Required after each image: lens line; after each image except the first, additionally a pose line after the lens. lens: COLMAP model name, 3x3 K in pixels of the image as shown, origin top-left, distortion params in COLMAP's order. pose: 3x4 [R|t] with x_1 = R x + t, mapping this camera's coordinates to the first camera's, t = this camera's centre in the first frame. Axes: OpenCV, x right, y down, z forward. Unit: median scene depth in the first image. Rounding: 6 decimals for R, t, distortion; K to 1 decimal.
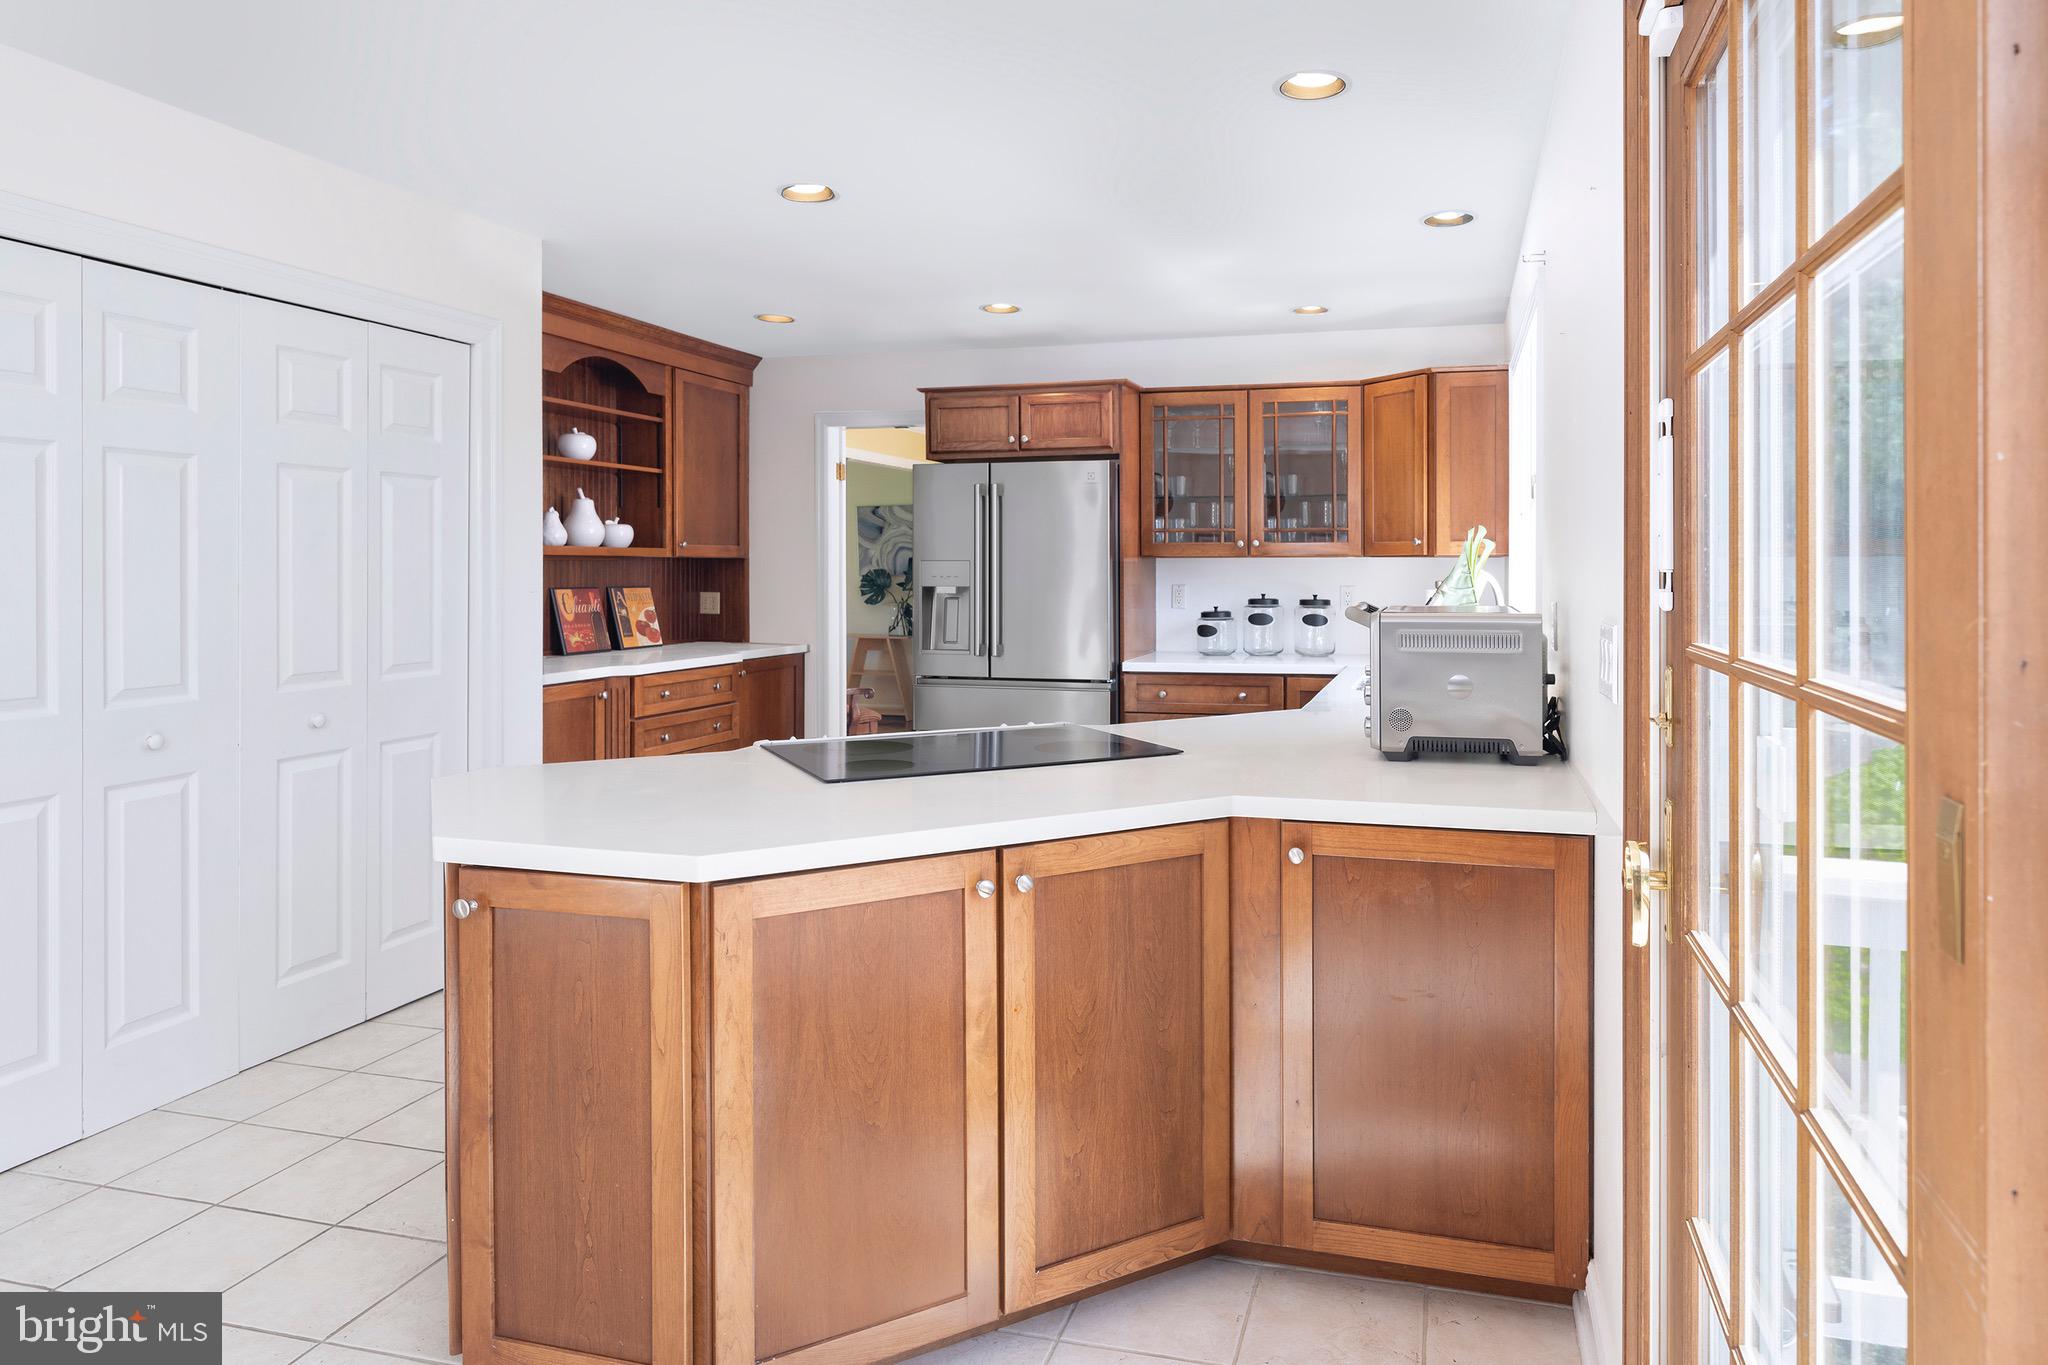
lens RADIAL K [[1083.0, 0, 1022.6], [0, 1083.0, 581.1], [0, 0, 1]] dist [0.001422, 0.000156]
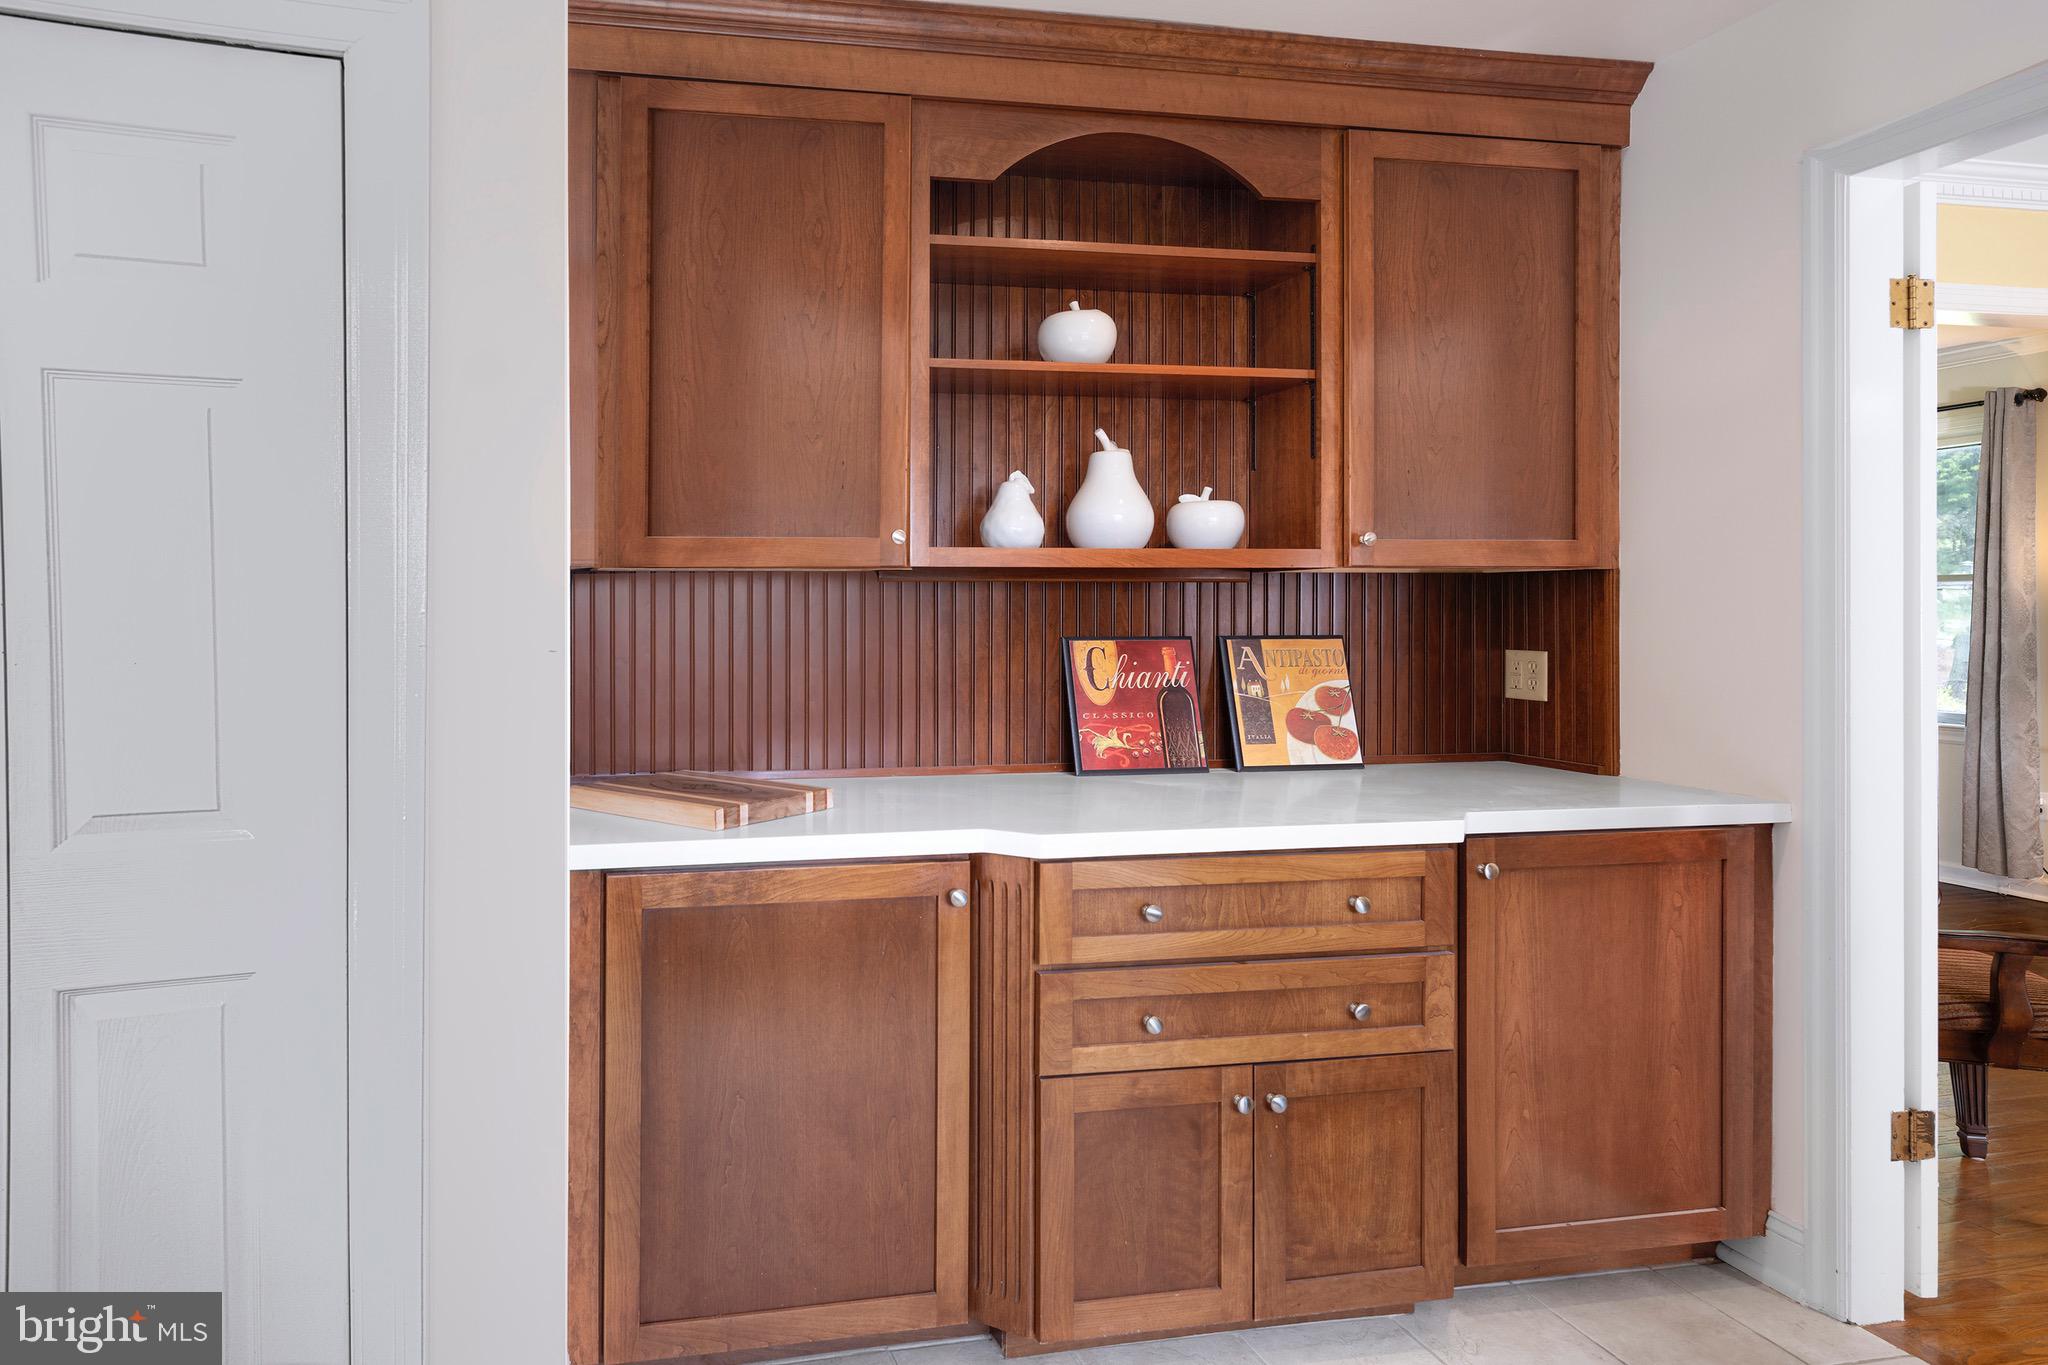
lens RADIAL K [[1038.5, 0, 1021.5], [0, 1038.5, 621.9], [0, 0, 1]] dist [0.001224, 0.000092]
pose [[0.488757, -0.001693, -0.872419, -0.026158], [-0.003483, 0.999986, -0.003892, 0.001290], [0.872413, 0.004941, 0.488744, 0.746636]]
